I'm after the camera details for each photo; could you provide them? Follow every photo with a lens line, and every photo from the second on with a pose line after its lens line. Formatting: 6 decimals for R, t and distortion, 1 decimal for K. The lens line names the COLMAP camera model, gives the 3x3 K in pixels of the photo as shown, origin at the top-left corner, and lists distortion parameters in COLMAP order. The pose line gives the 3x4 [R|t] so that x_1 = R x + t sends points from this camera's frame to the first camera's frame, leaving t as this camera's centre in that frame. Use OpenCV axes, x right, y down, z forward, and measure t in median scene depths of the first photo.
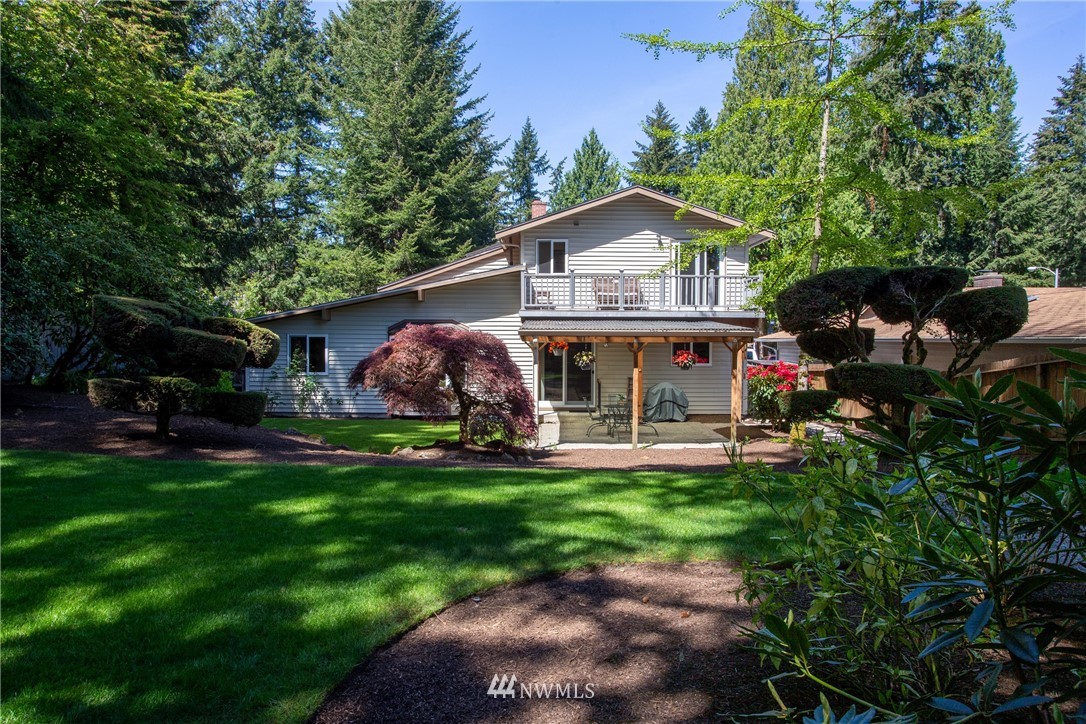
lens RADIAL K [[724.2, 0, 543.0], [0, 724.2, 362.0], [0, 0, 1]] dist [-0.020225, 0.001287]
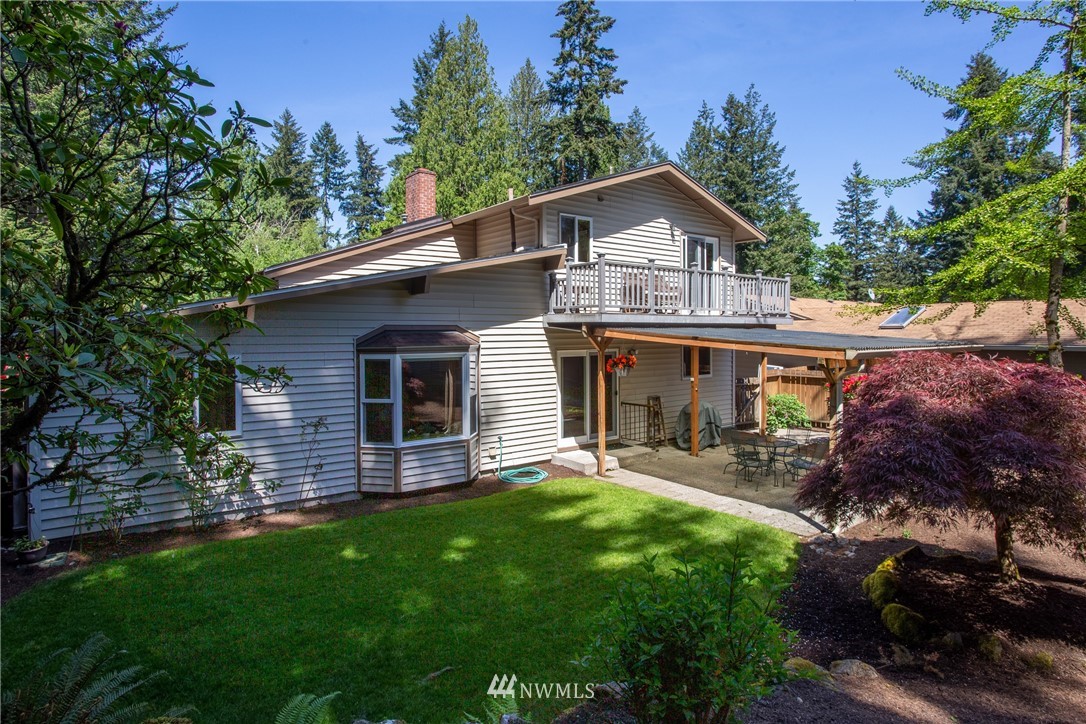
lens RADIAL K [[596.6, 0, 538.0], [0, 596.6, 335.0], [0, 0, 1]] dist [-0.062157, 0.000691]
pose [[0.788582, -0.011081, 0.614829, -0.388175], [0.026332, 0.999529, -0.015759, -0.040481], [-0.614365, 0.028617, 0.788503, 0.552681]]
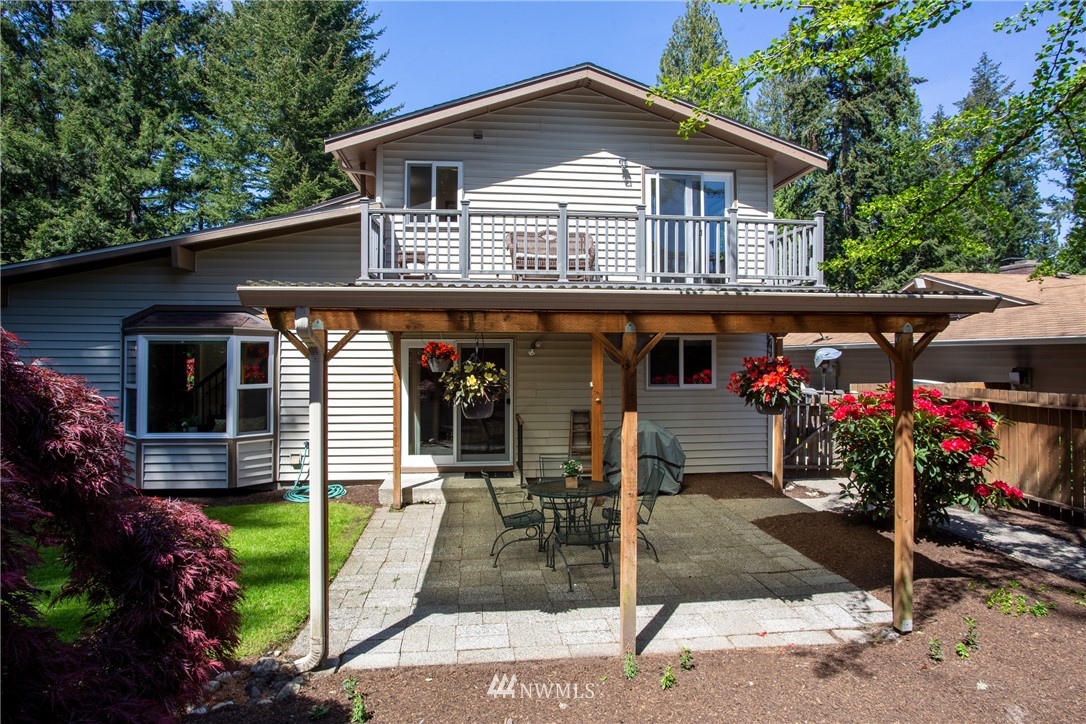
lens RADIAL K [[620.4, 0, 540.8], [0, 620.4, 347.2], [0, 0, 1]] dist [-0.060937, 0.035054]
pose [[0.993978, -0.001220, 0.109569, 0.041925], [0.006330, 0.998908, -0.046300, -0.005491], [-0.109393, 0.046714, 0.992900, 0.529209]]
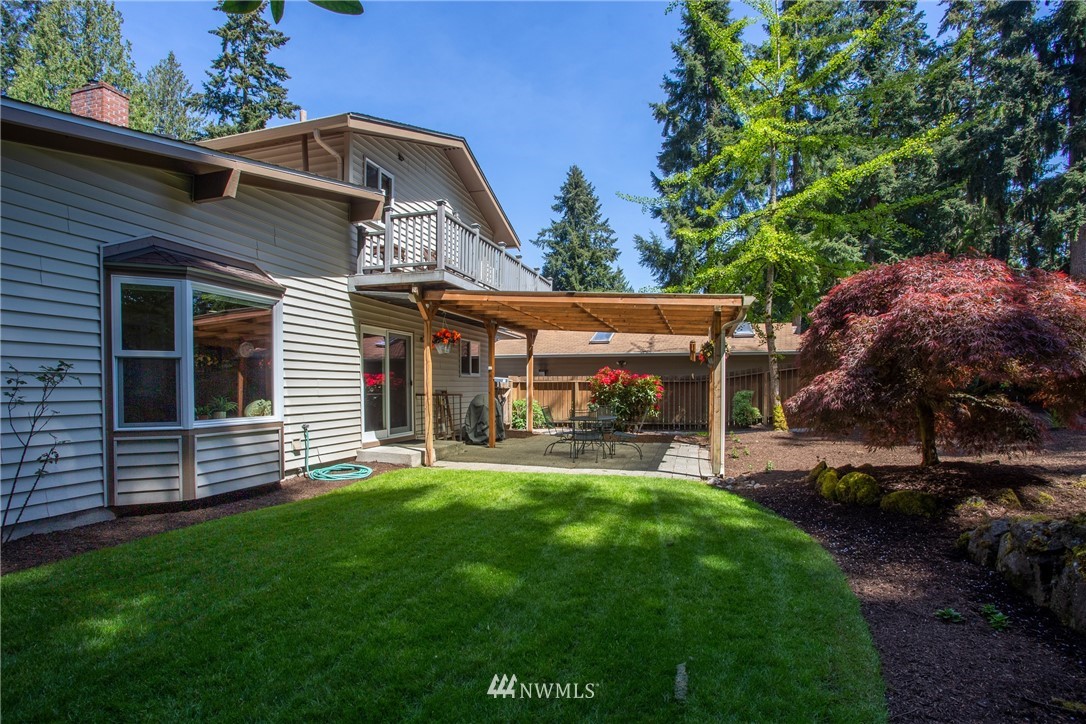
lens RADIAL K [[551.0, 0, 518.7], [0, 551.0, 387.9], [0, 0, 1]] dist [-0.018244, 0.001412]
pose [[0.303304, -0.006984, 0.952868, -0.396952], [0.031404, 0.999503, -0.002671, 0.022933], [-0.952376, 0.030734, 0.303373, 0.751064]]
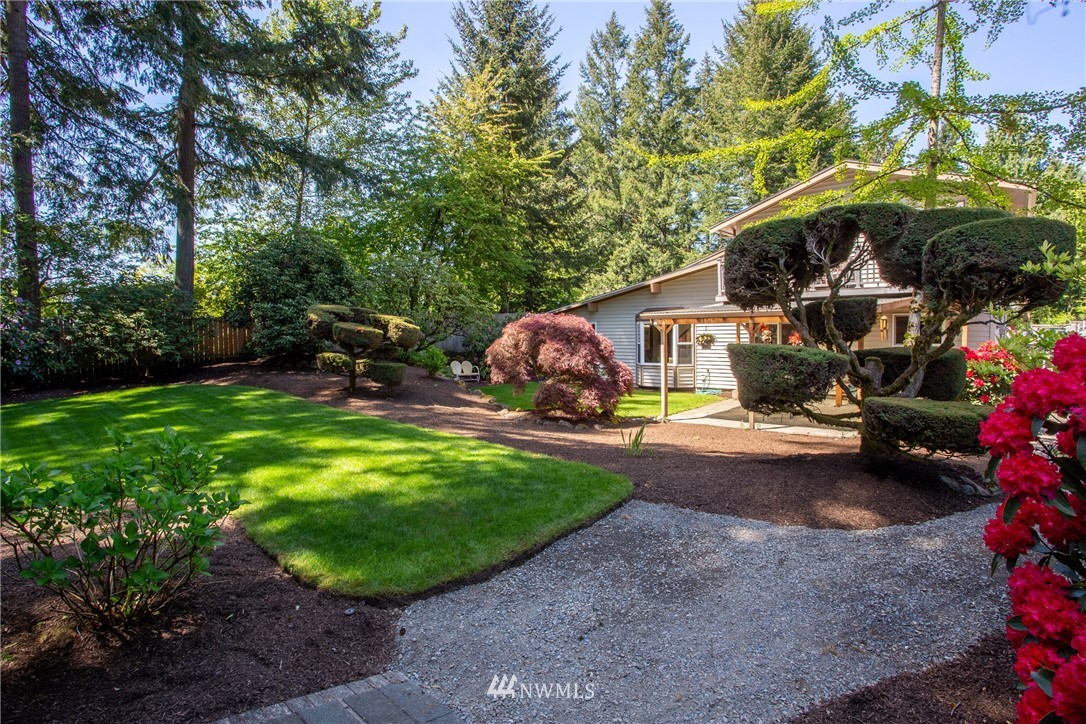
lens RADIAL K [[549.3, 0, 531.0], [0, 549.3, 346.6], [0, 0, 1]] dist [-0.023627, 0.000206]
pose [[0.733923, 0.002170, -0.679230, 0.303365], [0.003065, 0.999974, 0.006506, -0.000233], [0.679226, -0.006857, 0.733897, 0.177708]]
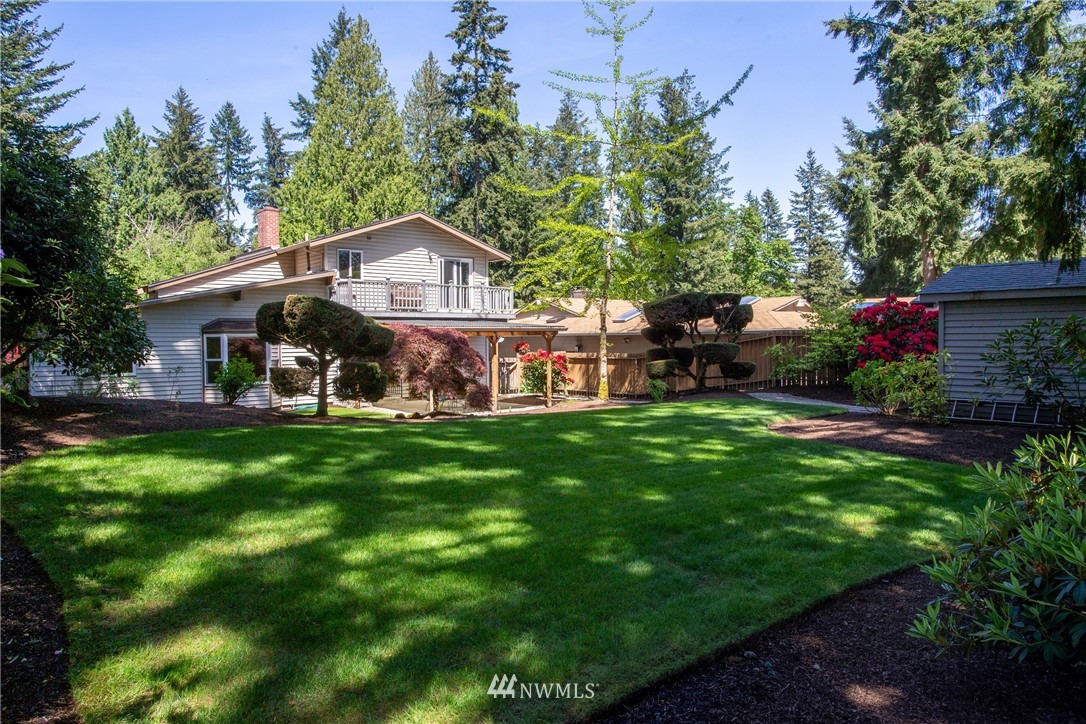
lens RADIAL K [[732.6, 0, 543.0], [0, 732.6, 362.0], [0, 0, 1]] dist [-0.026777, 0.001270]
pose [[0.760420, -0.031709, 0.648657, -0.516040], [0.033164, 0.999400, 0.009976, 0.008475], [-0.648584, 0.013926, 0.761016, -0.087352]]
